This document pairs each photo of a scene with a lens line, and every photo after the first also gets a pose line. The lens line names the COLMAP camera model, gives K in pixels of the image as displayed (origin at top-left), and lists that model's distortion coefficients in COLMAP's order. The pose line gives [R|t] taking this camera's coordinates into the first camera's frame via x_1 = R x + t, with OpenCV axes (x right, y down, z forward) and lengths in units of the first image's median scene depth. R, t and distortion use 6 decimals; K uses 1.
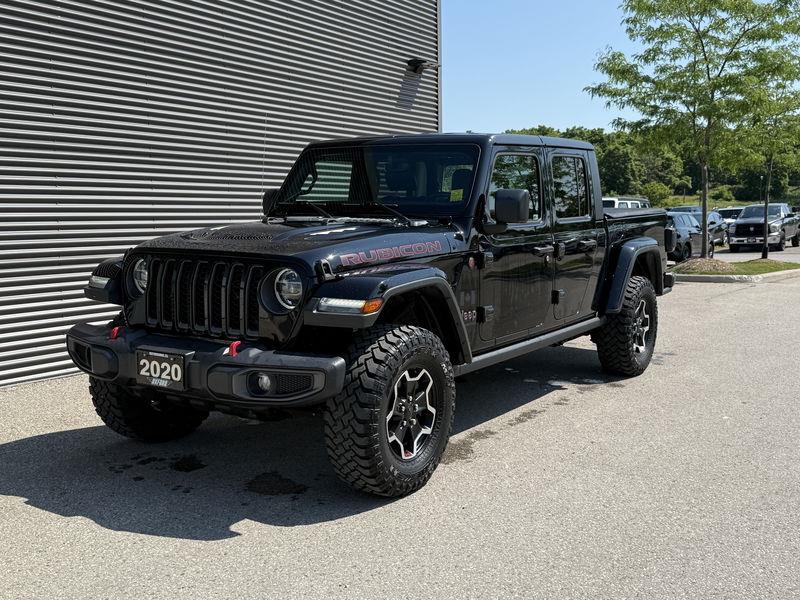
lens RADIAL K [[828.1, 0, 401.7], [0, 828.1, 298.1], [0, 0, 1]] dist [0.029847, 0.000000]
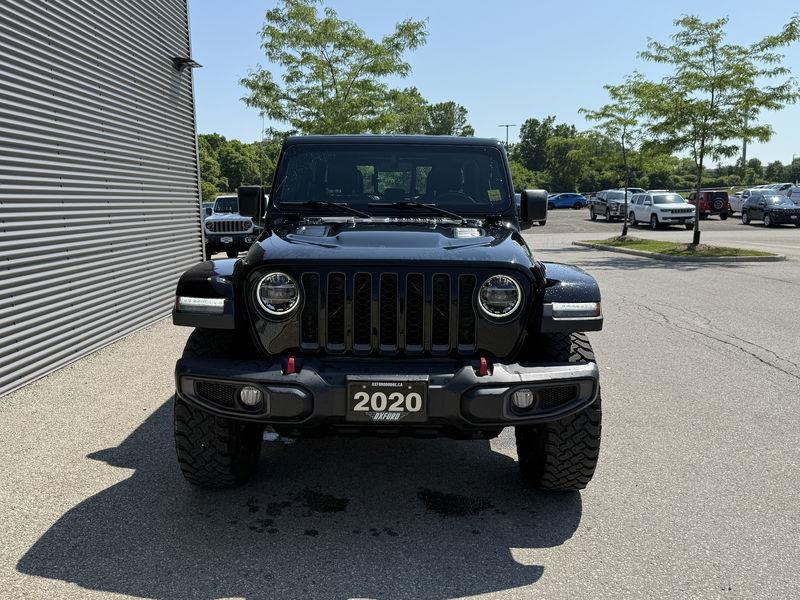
lens RADIAL K [[681.6, 0, 393.9], [0, 681.6, 304.8], [0, 0, 1]] dist [0.011831, -0.000853]
pose [[0.843003, -0.072867, 0.532951, -0.641754], [0.051032, 0.997147, 0.055612, -0.050613], [-0.535483, -0.019683, 0.844316, 0.402040]]
